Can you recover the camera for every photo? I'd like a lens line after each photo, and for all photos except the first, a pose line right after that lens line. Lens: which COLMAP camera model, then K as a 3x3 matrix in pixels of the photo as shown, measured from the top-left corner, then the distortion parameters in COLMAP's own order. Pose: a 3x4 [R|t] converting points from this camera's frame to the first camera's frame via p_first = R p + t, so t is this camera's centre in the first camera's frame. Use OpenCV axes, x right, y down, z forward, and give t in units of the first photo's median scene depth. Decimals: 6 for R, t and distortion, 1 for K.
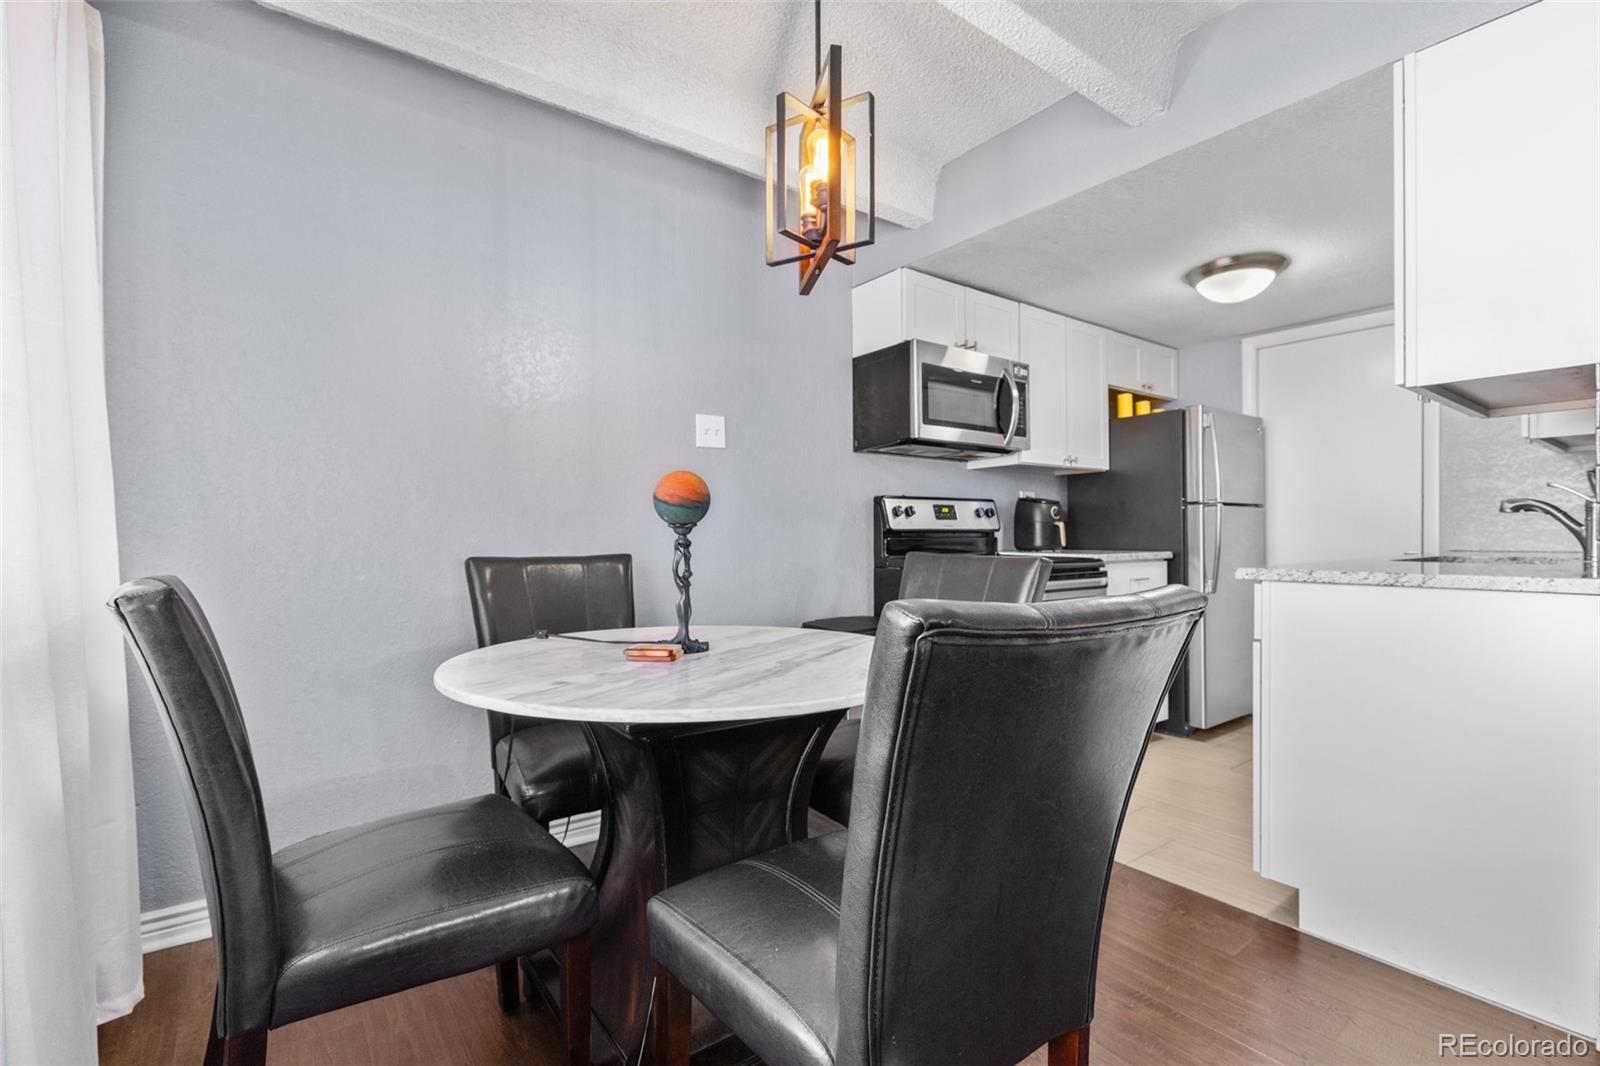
lens RADIAL K [[707.7, 0, 802.7], [0, 707.7, 529.4], [0, 0, 1]] dist [0.000213, -0.000318]
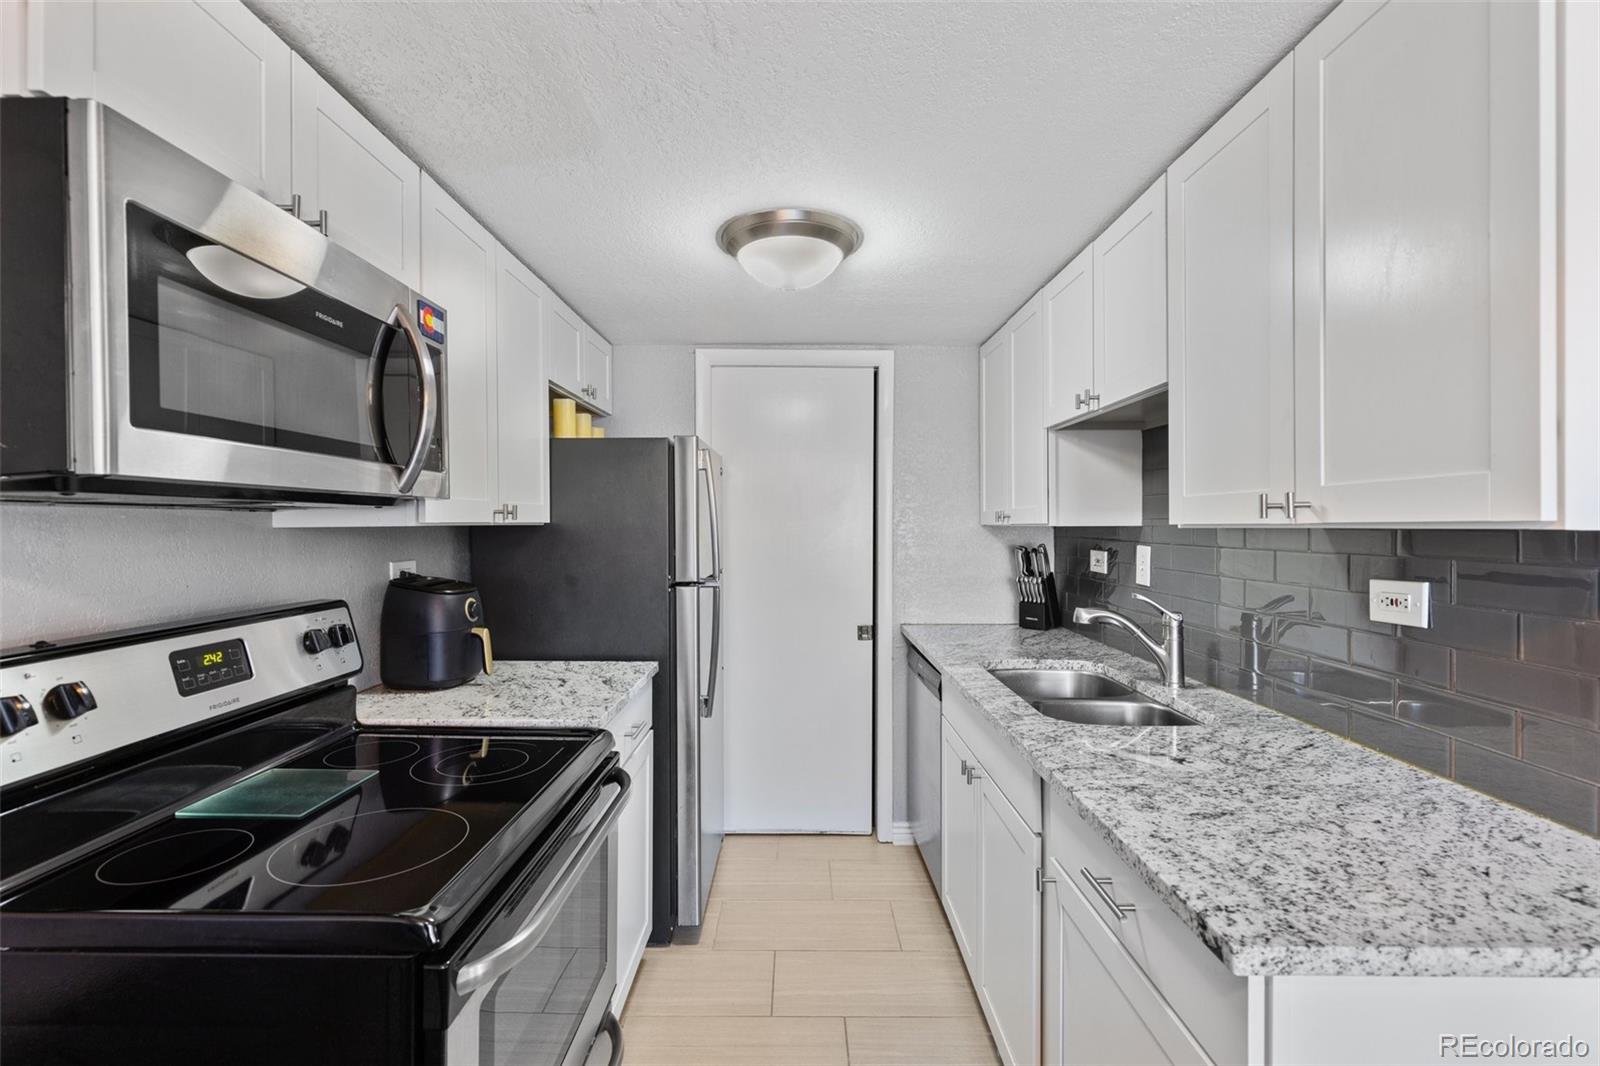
lens RADIAL K [[707.7, 0, 802.7], [0, 707.7, 529.4], [0, 0, 1]] dist [0.000213, -0.000318]
pose [[0.591684, -0.001099, 0.806169, 0.089100], [-0.008136, 0.999940, 0.007334, -0.098081], [-0.806129, -0.010899, 0.591639, 0.546175]]
